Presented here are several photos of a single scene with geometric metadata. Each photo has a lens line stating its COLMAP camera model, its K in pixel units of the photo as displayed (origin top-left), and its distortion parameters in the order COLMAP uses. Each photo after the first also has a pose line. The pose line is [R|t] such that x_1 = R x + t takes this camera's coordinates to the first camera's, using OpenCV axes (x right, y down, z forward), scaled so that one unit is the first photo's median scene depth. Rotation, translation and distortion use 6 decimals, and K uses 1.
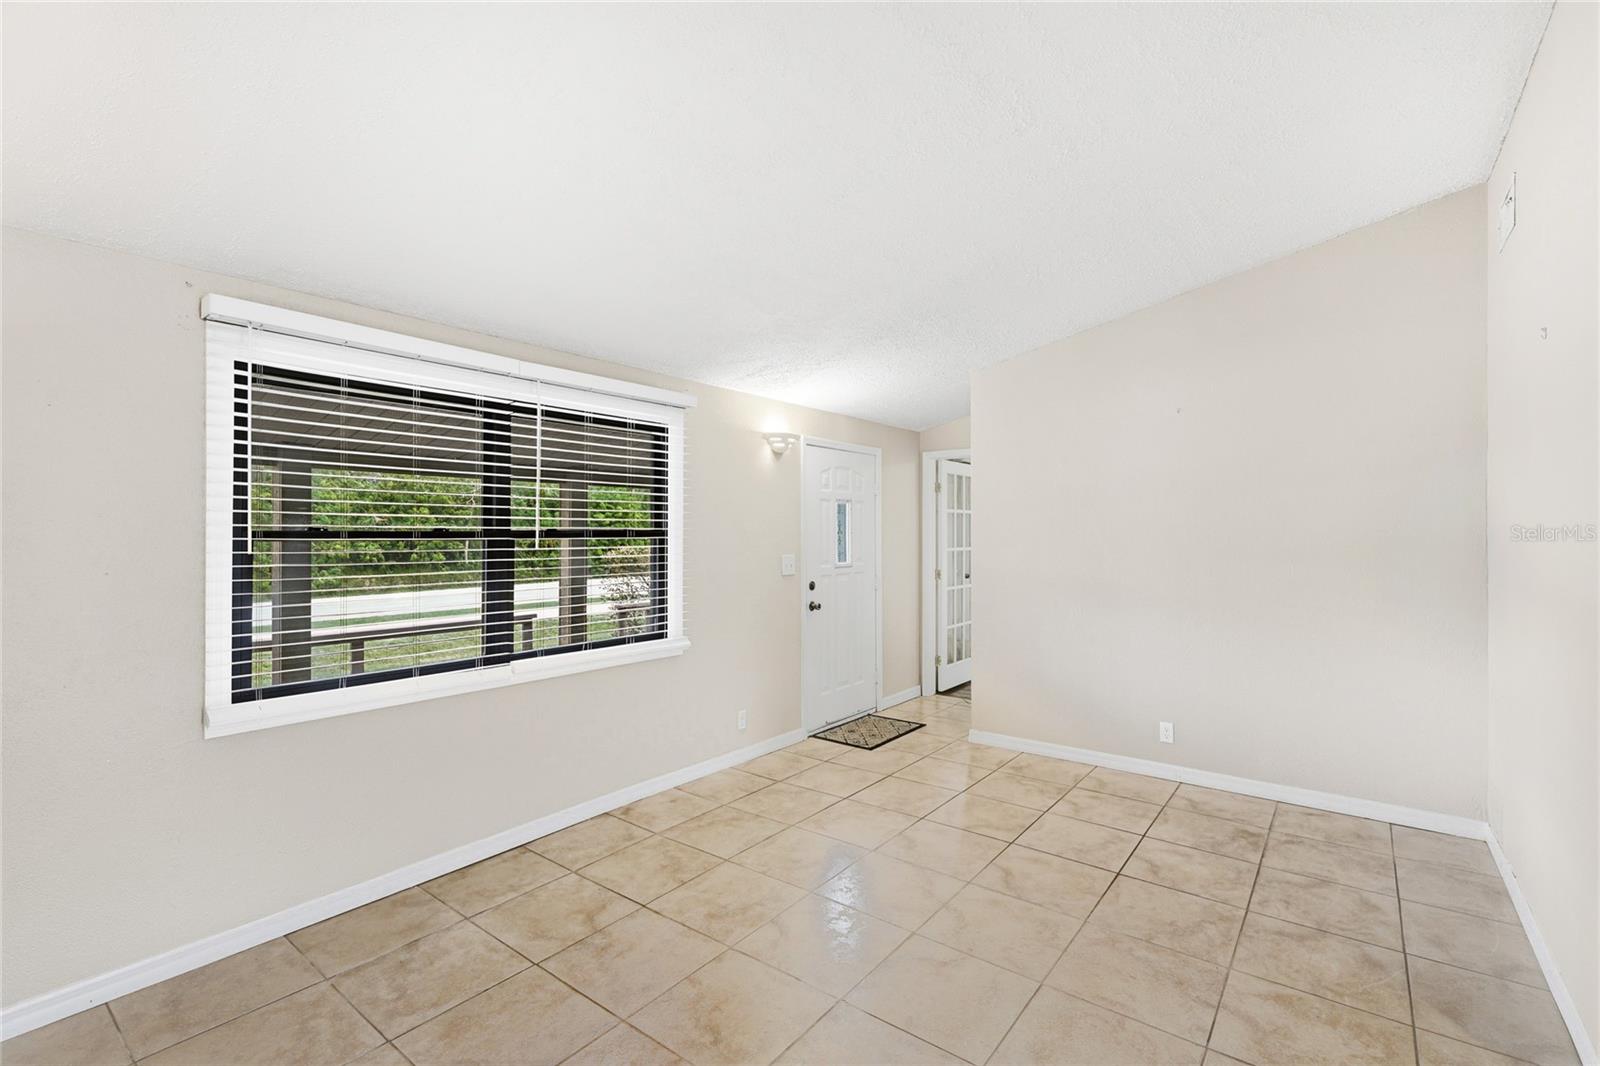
lens RADIAL K [[721.9, 0, 805.9], [0, 721.9, 528.0], [0, 0, 1]] dist [0.005419, -0.000216]
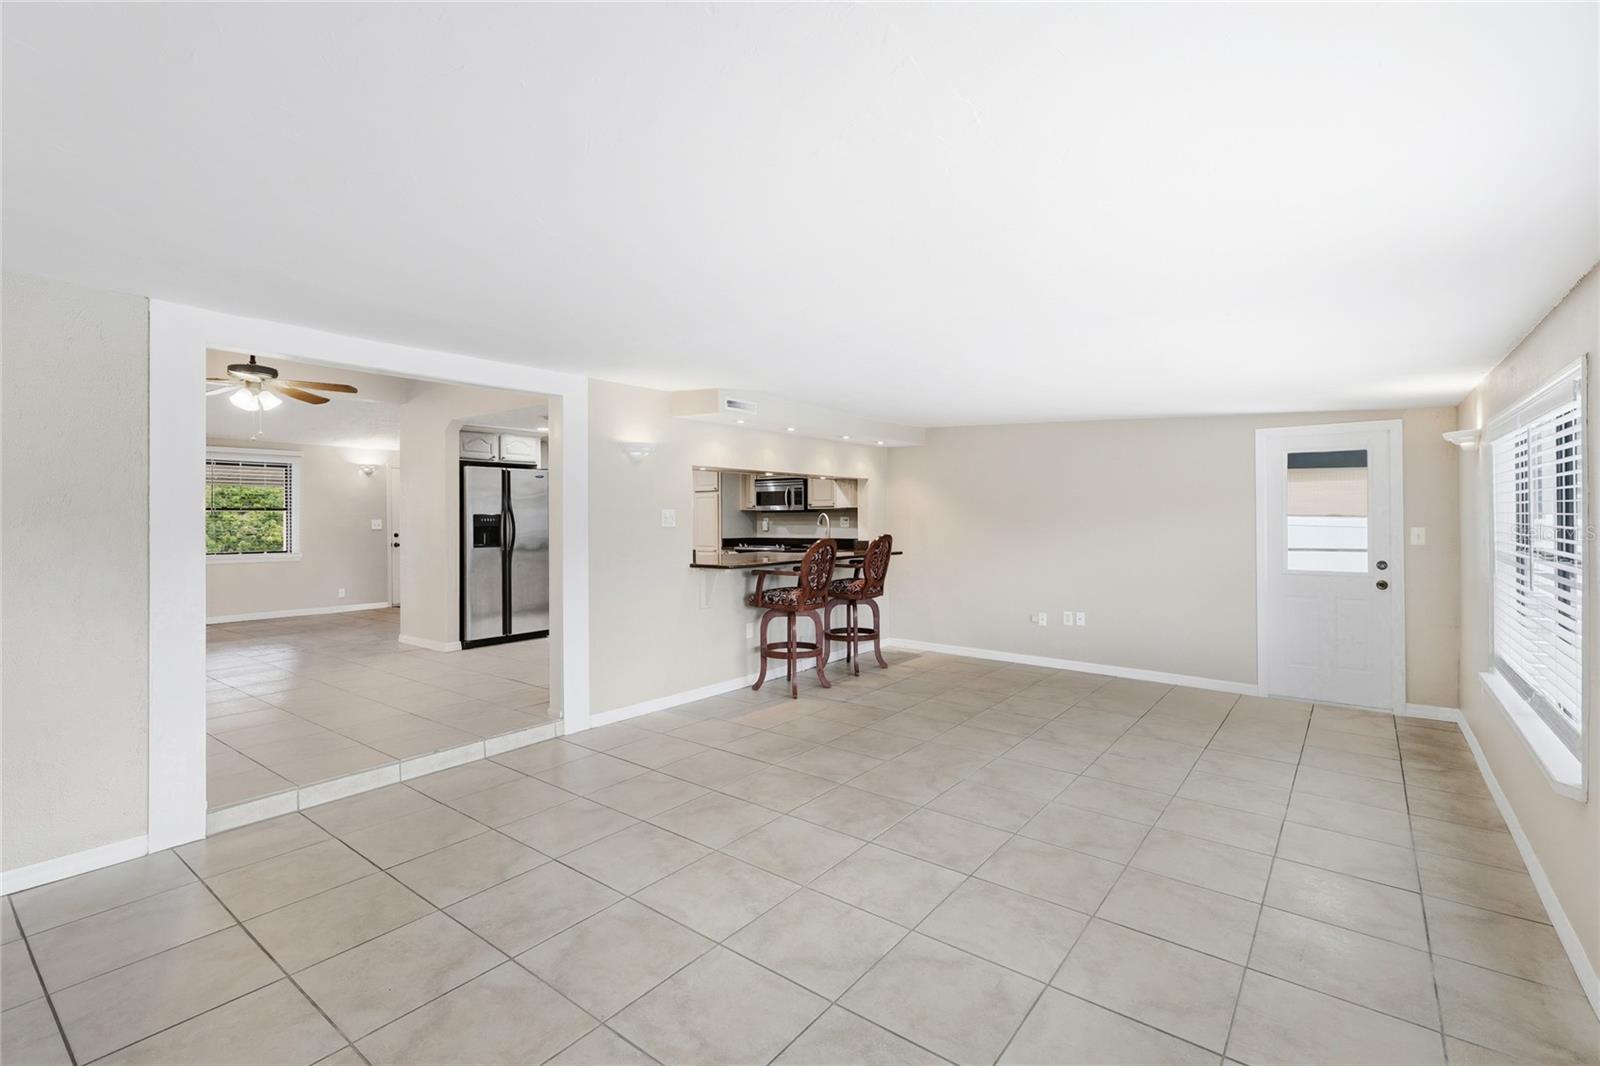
lens RADIAL K [[721.9, 0, 800.9], [0, 721.9, 512.1], [0, 0, 1]] dist [0.005419, -0.000216]
pose [[0.999384, -0.003269, 0.034936, 1.267198], [0.003431, 0.999984, -0.004585, 0.030198], [-0.034921, 0.004702, 0.999379, -1.310653]]
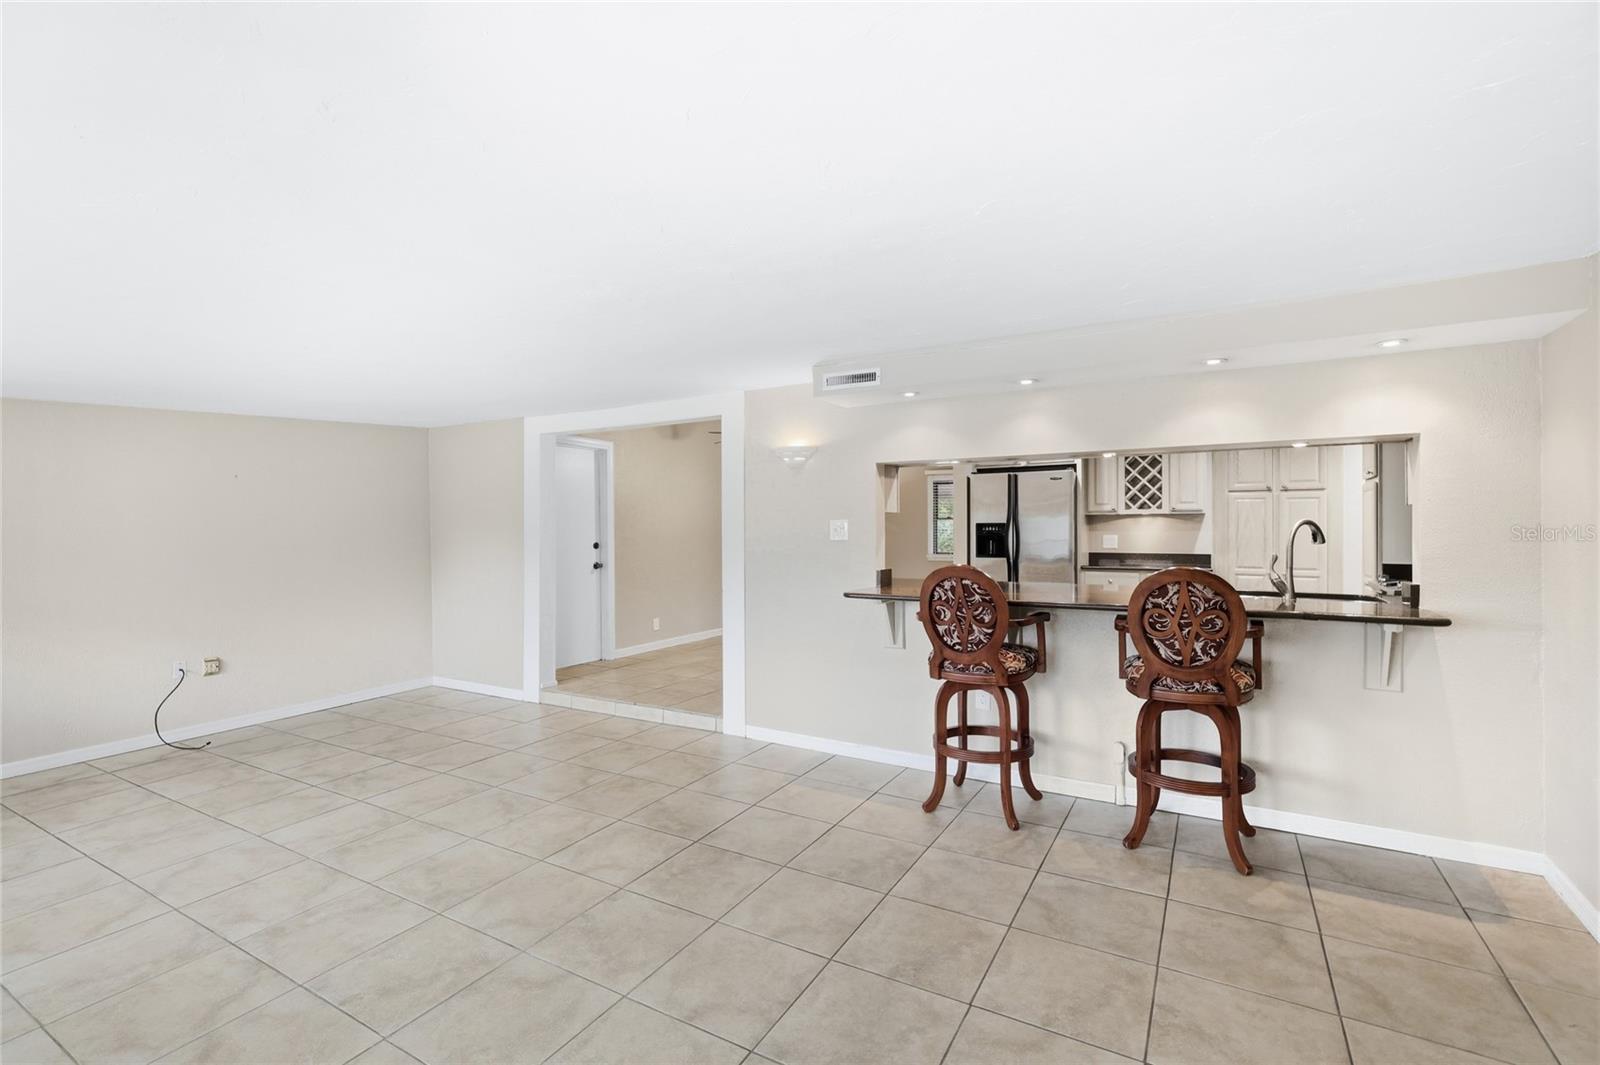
lens RADIAL K [[721.9, 0, 800.0], [0, 721.9, 520.9], [0, 0, 1]] dist [0.005419, -0.000216]
pose [[0.161861, -0.008879, -0.986774, 2.056839], [0.008043, 0.999938, -0.007678, 0.028982], [0.986781, -0.006694, 0.161922, -0.342766]]
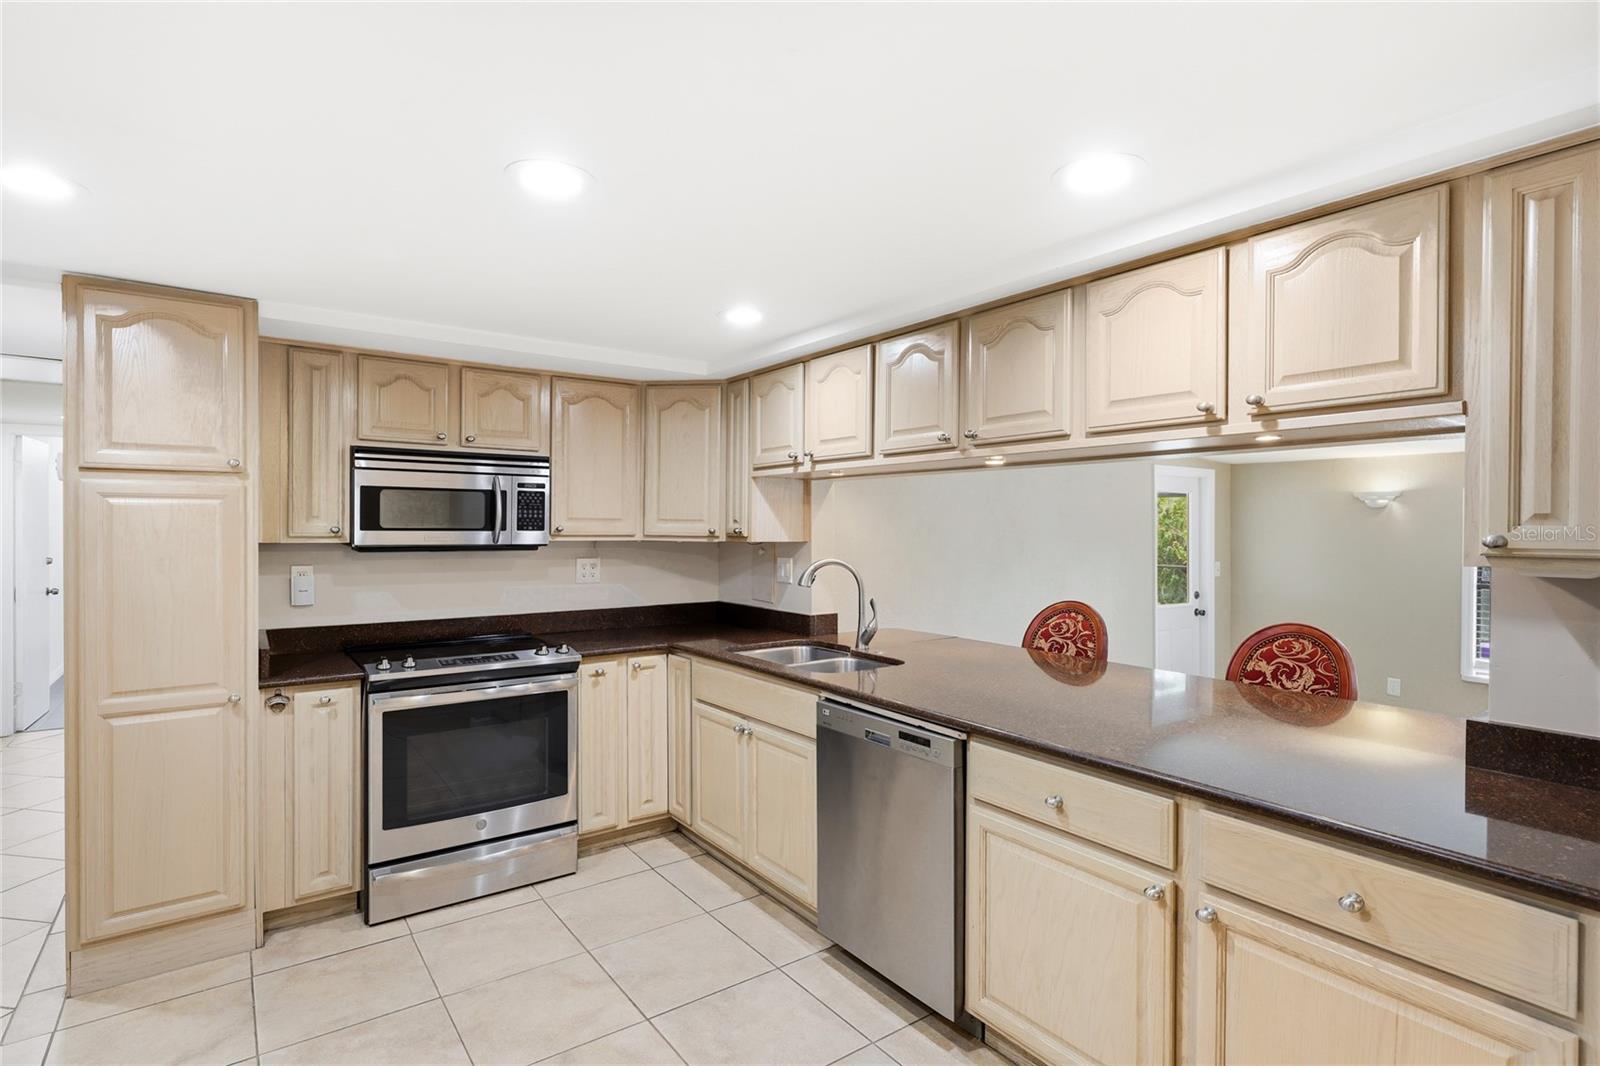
lens RADIAL K [[795.5, 0, 793.9], [0, 795.5, 528.2], [0, 0, 1]] dist [-0.002556, -0.000012]
pose [[0.259308, 0.000933, 0.965794, 0.639943], [-0.009969, 0.999949, 0.001711, -0.003692], [-0.965743, -0.010072, 0.259304, 0.157632]]
